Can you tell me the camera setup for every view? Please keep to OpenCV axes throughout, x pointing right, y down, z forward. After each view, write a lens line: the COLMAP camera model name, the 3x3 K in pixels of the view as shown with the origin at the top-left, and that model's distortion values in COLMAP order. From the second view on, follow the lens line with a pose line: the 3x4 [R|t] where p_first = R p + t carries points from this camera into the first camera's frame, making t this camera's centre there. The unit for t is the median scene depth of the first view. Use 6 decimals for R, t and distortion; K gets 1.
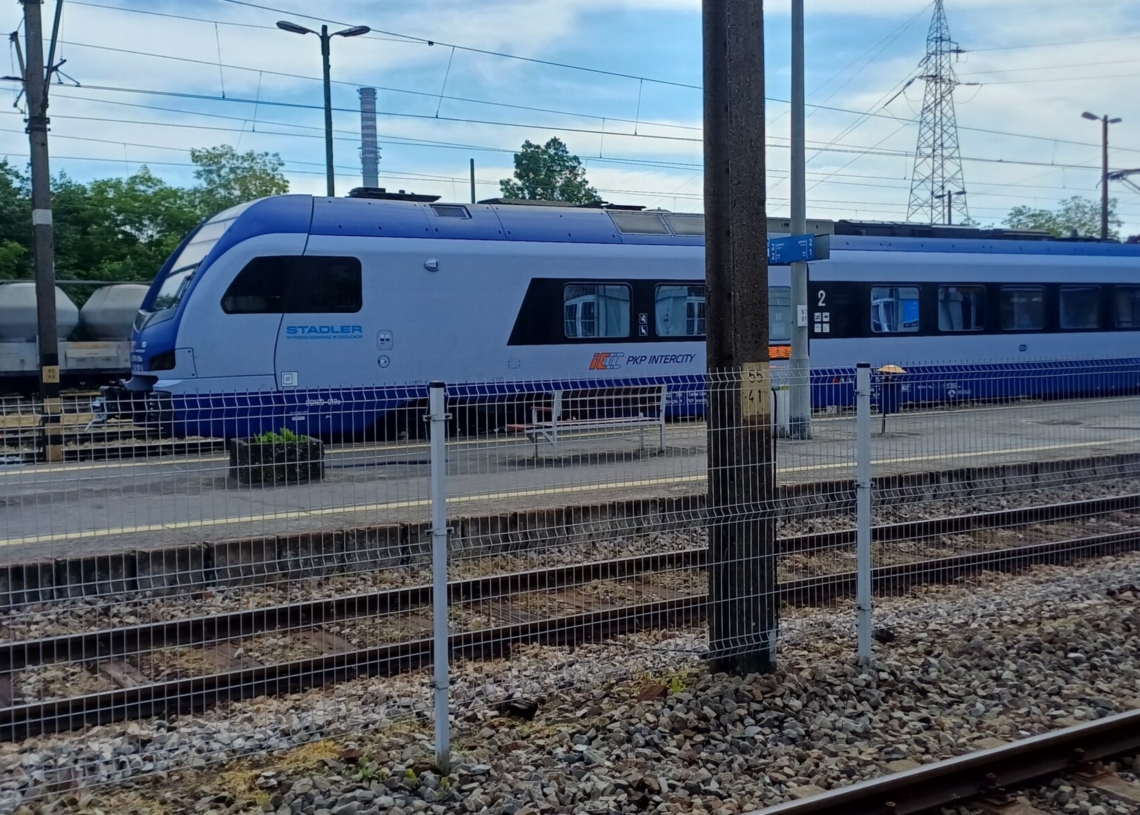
lens RADIAL K [[1176.7, 0, 570.0], [0, 1176.7, 407.5], [0, 0, 1]] dist [0.101962, 0.002154]
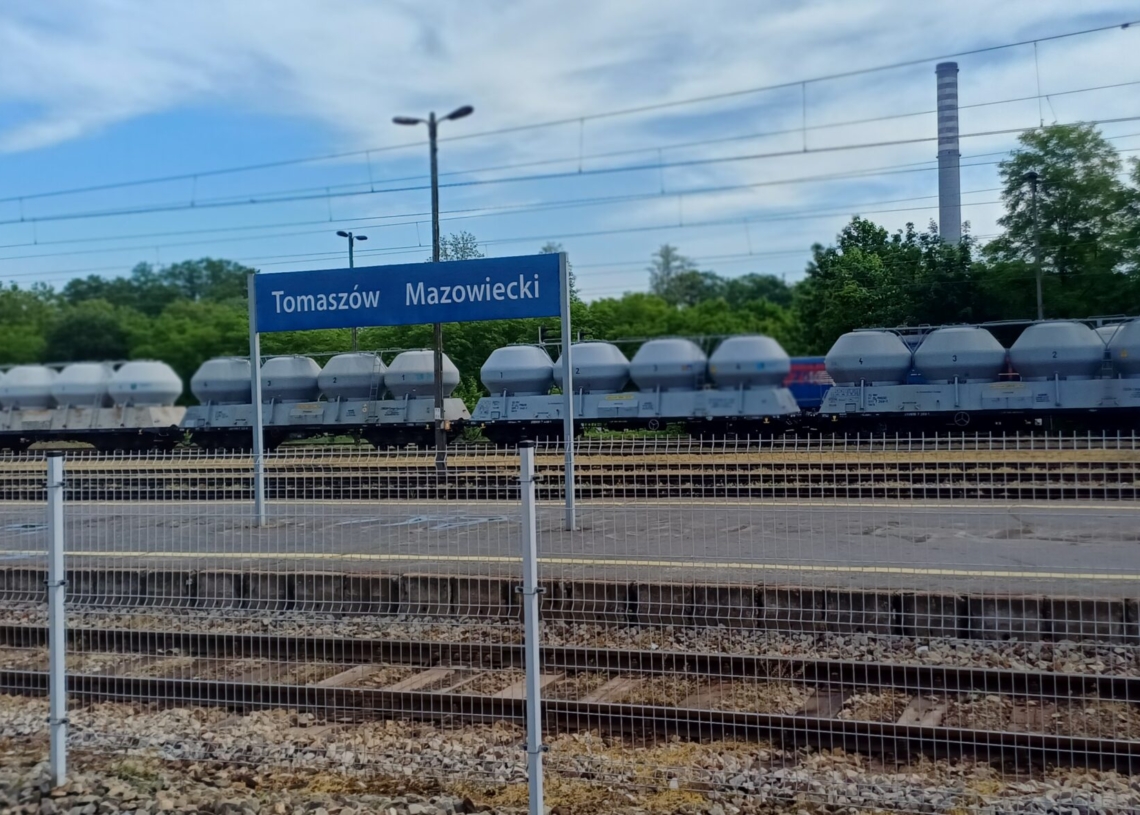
lens RADIAL K [[1176.7, 0, 570.0], [0, 1176.7, 407.5], [0, 0, 1]] dist [0.101962, 0.002154]
pose [[0.653213, 0.003452, -0.757166, 0.665208], [-0.026283, 0.999490, -0.018118, -0.031816], [0.756718, 0.031735, 0.652971, 0.374314]]
